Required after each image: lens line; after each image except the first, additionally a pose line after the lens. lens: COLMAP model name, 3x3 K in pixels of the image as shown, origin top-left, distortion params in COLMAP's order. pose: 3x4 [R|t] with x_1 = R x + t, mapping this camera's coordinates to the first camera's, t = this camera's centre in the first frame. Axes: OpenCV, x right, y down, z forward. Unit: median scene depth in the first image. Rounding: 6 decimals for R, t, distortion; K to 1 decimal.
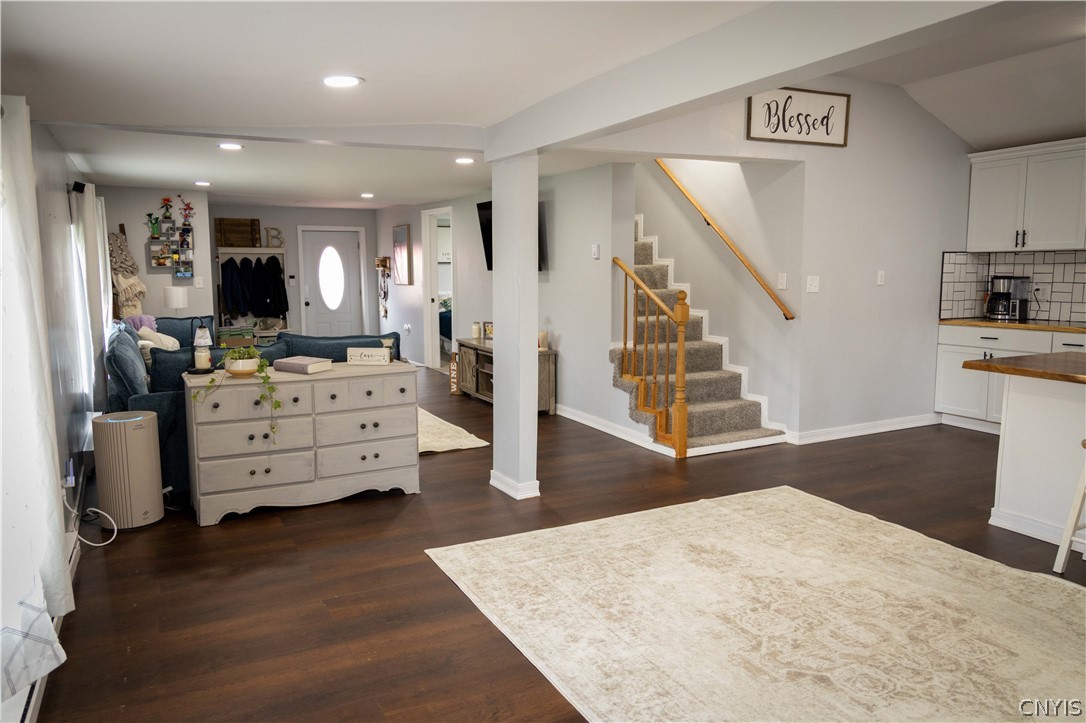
lens RADIAL K [[767.6, 0, 542.8], [0, 767.6, 361.0], [0, 0, 1]] dist [0.007624, 0.003169]
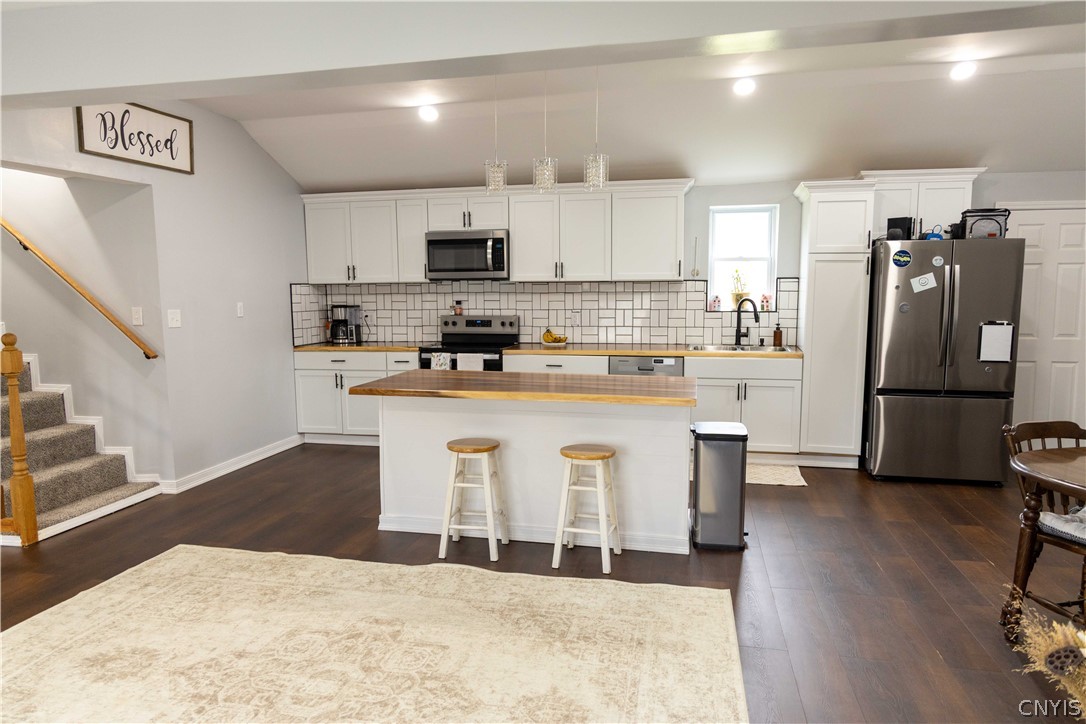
lens RADIAL K [[722.3, 0, 539.9], [0, 722.3, 362.8], [0, 0, 1]] dist [0.011592, -0.000969]
pose [[0.638774, -0.082033, 0.765009, -0.042186], [0.100275, 0.994695, 0.022934, -0.024244], [-0.762832, 0.062062, 0.643611, 0.111781]]
